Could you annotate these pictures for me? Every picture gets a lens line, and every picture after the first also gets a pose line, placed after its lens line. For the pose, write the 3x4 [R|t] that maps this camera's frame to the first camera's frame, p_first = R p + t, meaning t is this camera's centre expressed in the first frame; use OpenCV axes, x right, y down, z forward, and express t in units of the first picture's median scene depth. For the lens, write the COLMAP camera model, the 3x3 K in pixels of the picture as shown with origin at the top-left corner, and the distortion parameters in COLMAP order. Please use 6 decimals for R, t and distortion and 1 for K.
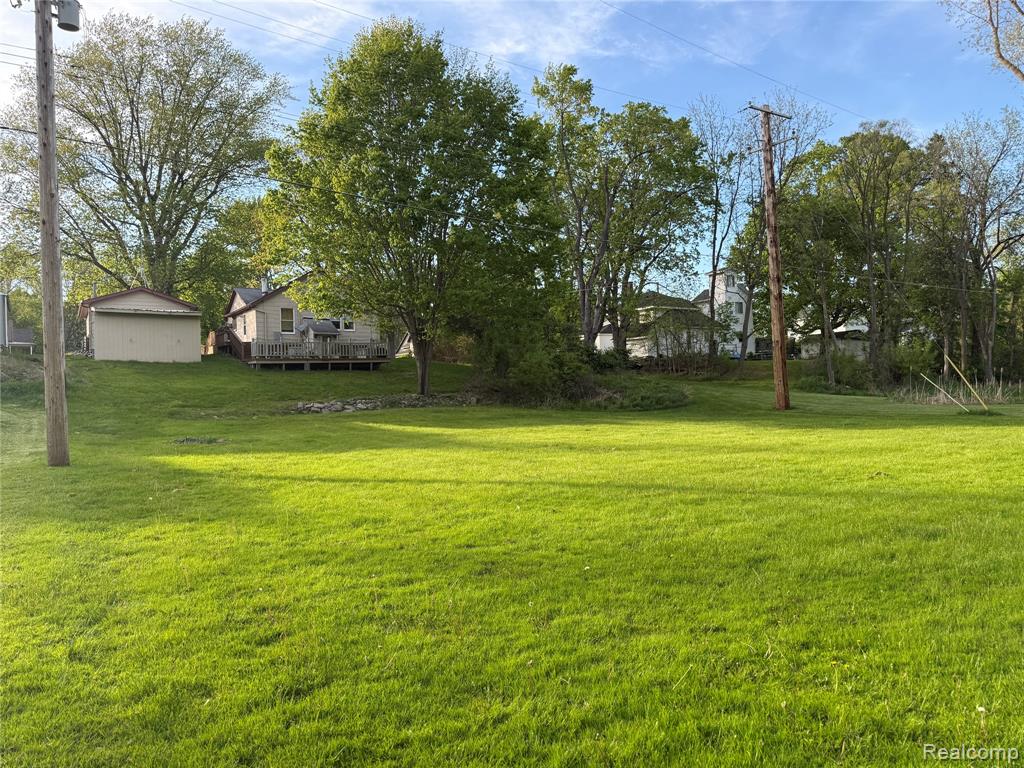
lens RADIAL K [[716.9, 0, 512.0], [0, 716.9, 384.0], [0, 0, 1]] dist [0.150195, -0.254493]
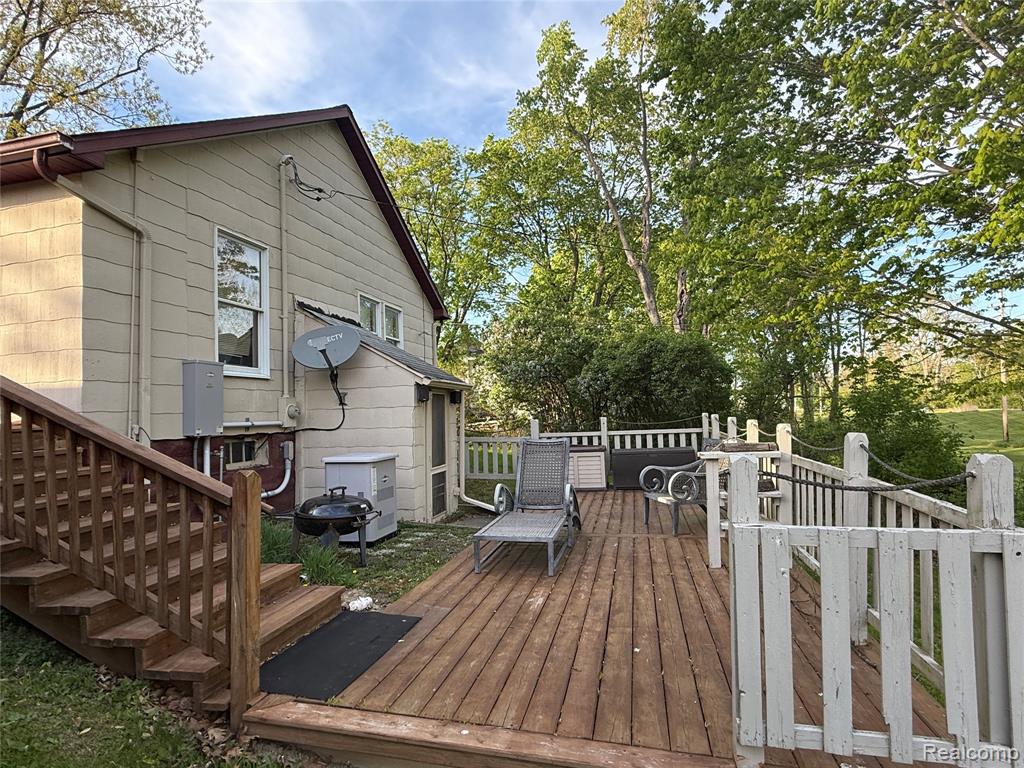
lens RADIAL K [[547.5, 0, 512.0], [0, 547.5, 384.0], [0, 0, 1]] dist [0.000793, -0.000679]
pose [[0.730446, 0.040811, 0.681750, -0.418309], [0.002016, 0.998080, -0.061908, -0.068179], [-0.682968, 0.046595, 0.728961, 1.002503]]
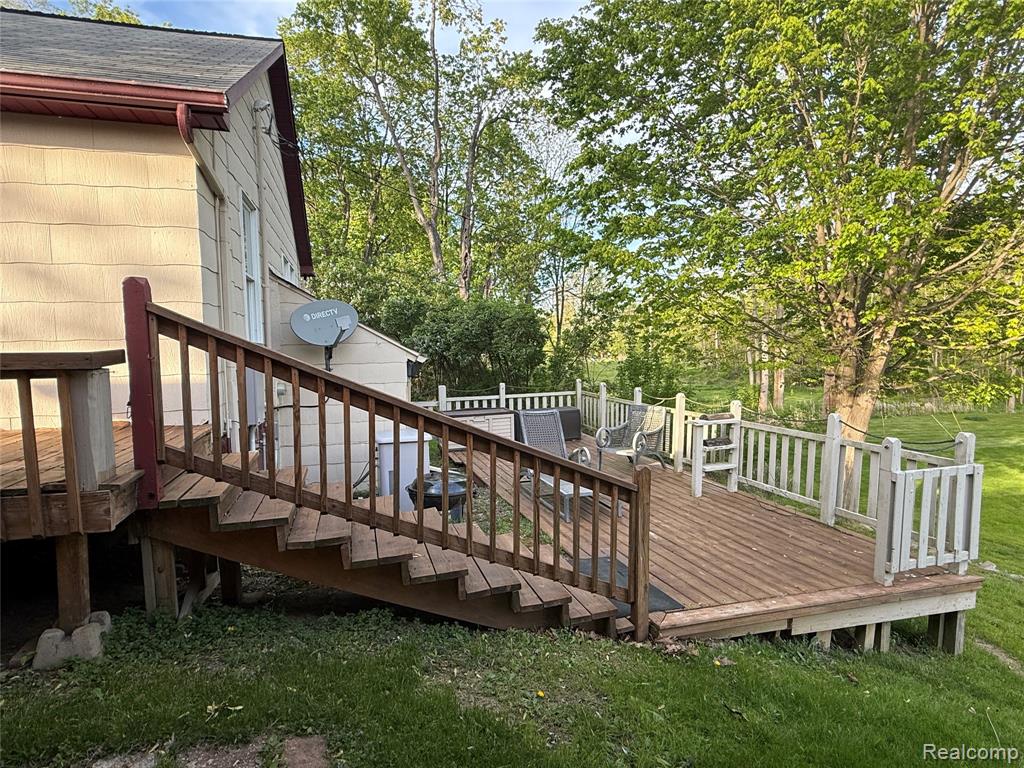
lens RADIAL K [[547.5, 0, 512.0], [0, 547.5, 384.0], [0, 0, 1]] dist [0.000793, -0.000679]
pose [[0.305696, -0.035476, 0.951468, -0.488811], [-0.001044, 0.999293, 0.037595, -0.078746], [-0.952129, -0.012486, 0.305443, 1.064207]]
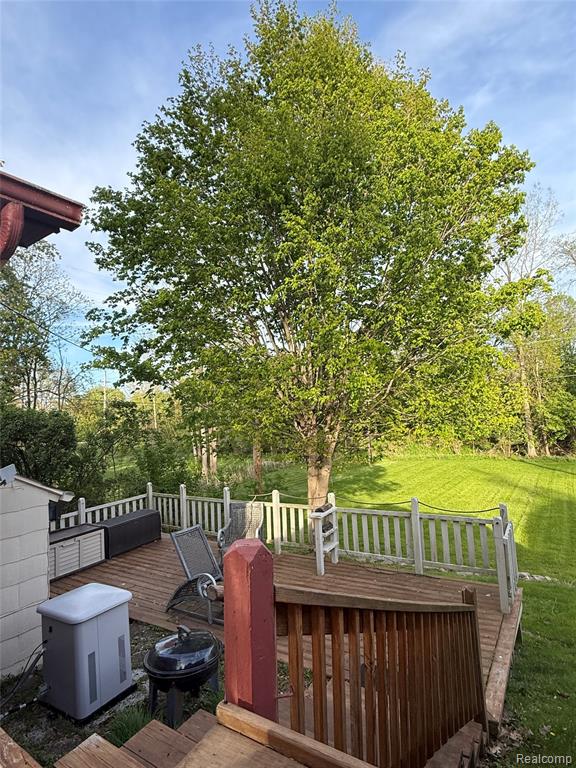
lens RADIAL K [[410.6, 0, 288.0], [0, 410.6, 384.0], [0, 0, 1]] dist [0.000793, -0.000679]
pose [[-0.368594, 0.133287, 0.919985, -0.465770], [0.072452, 0.990776, -0.114515, -0.095720], [-0.926763, 0.024445, -0.374851, 1.135727]]
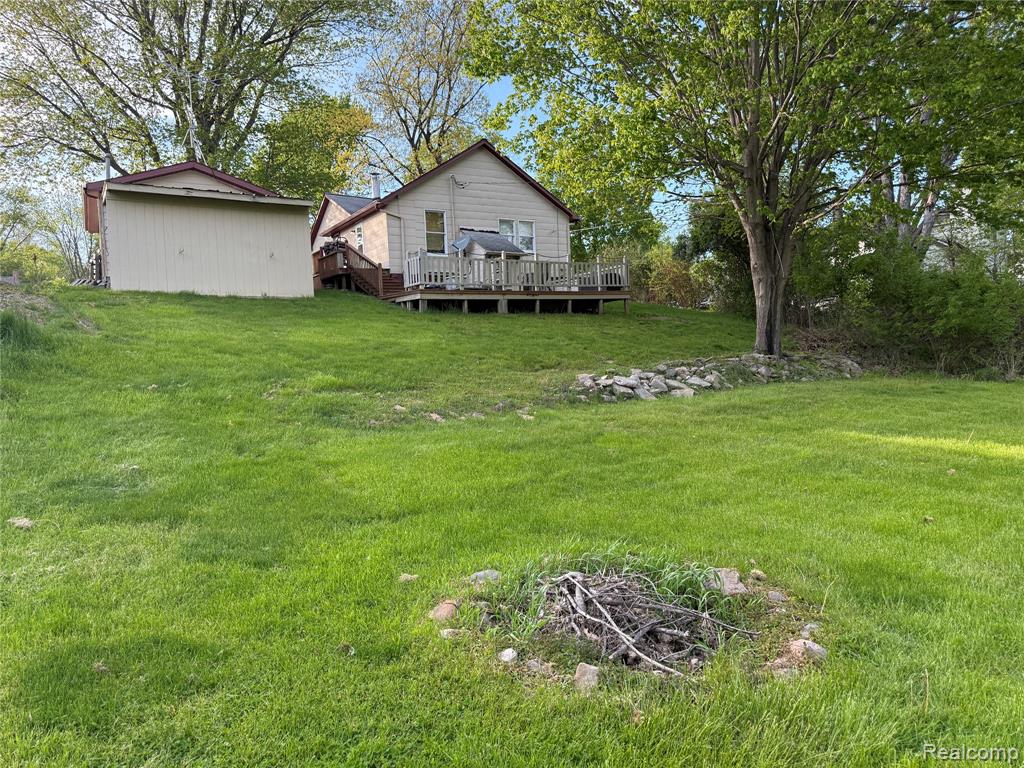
lens RADIAL K [[716.9, 0, 512.0], [0, 716.9, 384.0], [0, 0, 1]] dist [0.150195, -0.254493]
pose [[0.999443, -0.009960, -0.031850, -0.272495], [0.011455, 0.998825, 0.047090, 0.009136], [0.031344, -0.047429, 0.998383, 0.491201]]
